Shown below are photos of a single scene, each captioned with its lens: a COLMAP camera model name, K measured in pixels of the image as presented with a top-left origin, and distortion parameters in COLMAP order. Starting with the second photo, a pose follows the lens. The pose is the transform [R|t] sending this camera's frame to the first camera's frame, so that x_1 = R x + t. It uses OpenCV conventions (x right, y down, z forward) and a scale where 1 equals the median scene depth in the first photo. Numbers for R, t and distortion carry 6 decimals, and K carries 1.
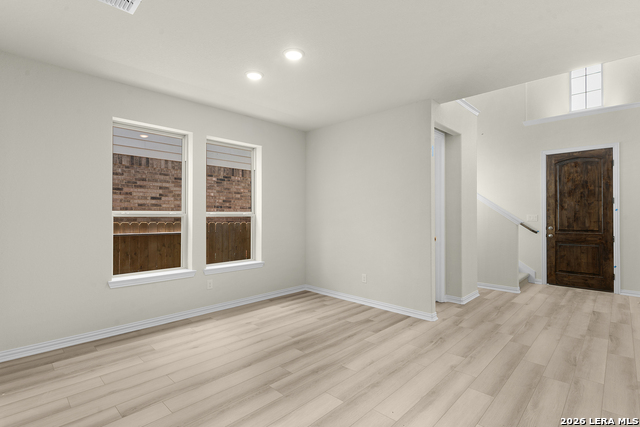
lens RADIAL K [[308.8, 0, 320.7], [0, 308.8, 211.1], [0, 0, 1]] dist [0.002288, -0.002006]
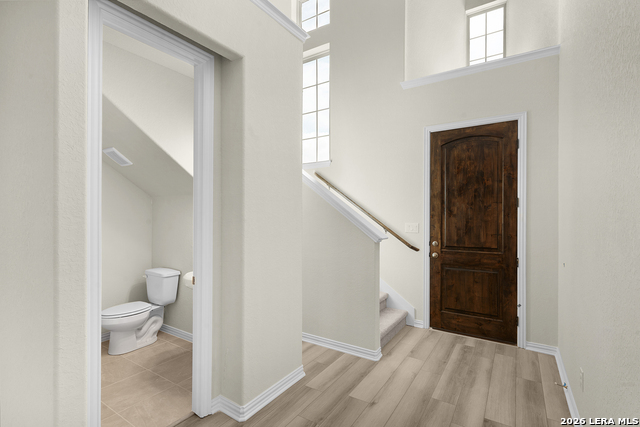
lens RADIAL K [[308.8, 0, 319.6], [0, 308.8, 215.7], [0, 0, 1]] dist [0.002288, -0.002006]
pose [[0.980033, 0.001461, 0.198830, 0.389631], [-0.003565, 0.999941, 0.010222, -0.010956], [-0.198804, -0.010726, 0.979981, 0.423393]]
